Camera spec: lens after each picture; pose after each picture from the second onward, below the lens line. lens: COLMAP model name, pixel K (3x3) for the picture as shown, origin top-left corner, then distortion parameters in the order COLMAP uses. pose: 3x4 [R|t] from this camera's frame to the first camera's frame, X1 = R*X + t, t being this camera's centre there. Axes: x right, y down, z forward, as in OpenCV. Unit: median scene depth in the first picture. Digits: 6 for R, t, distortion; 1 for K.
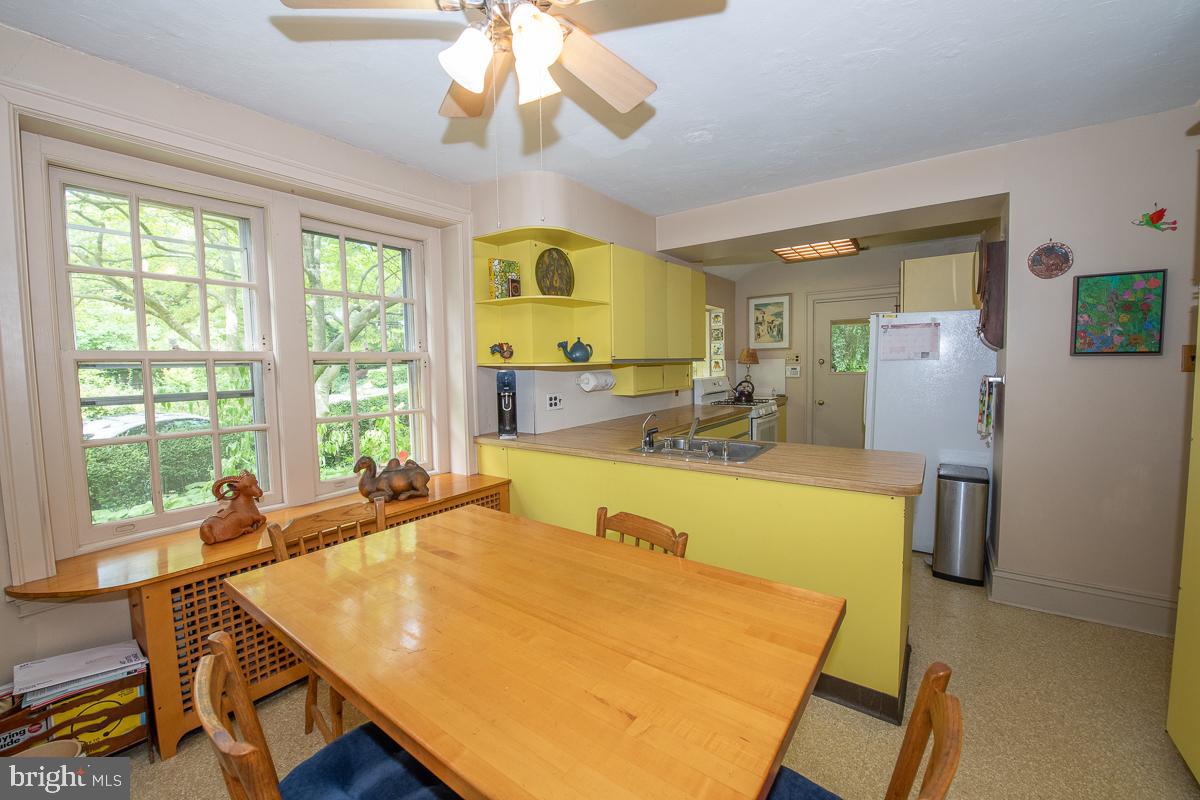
lens RADIAL K [[493.8, 0, 600.0], [0, 493.8, 400.0], [0, 0, 1]] dist [-0.000375, -0.000033]
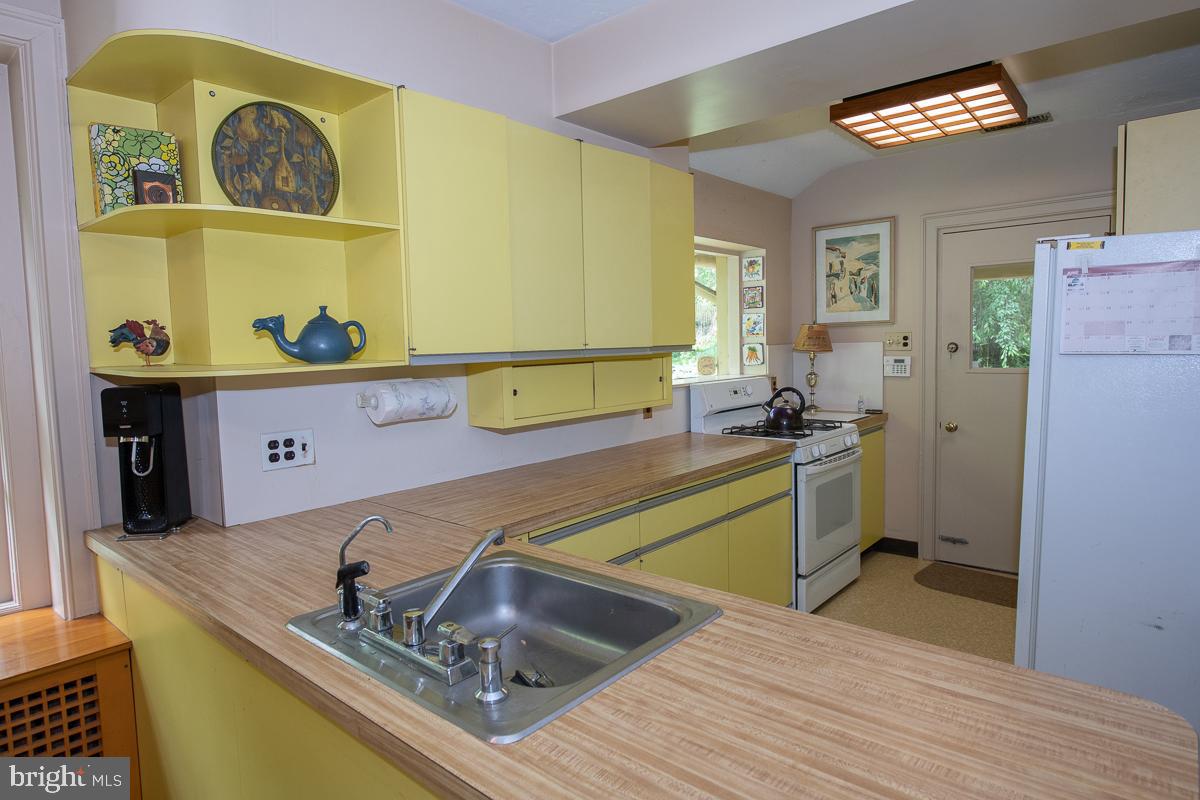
lens RADIAL K [[691.0, 0, 600.0], [0, 691.0, 400.0], [0, 0, 1]] dist [0.001165, 0.001658]
pose [[0.995149, 0.003558, -0.098310, 0.180145], [-0.002474, 0.999935, 0.011147, -0.035529], [0.098343, -0.010850, 0.995093, 0.288664]]
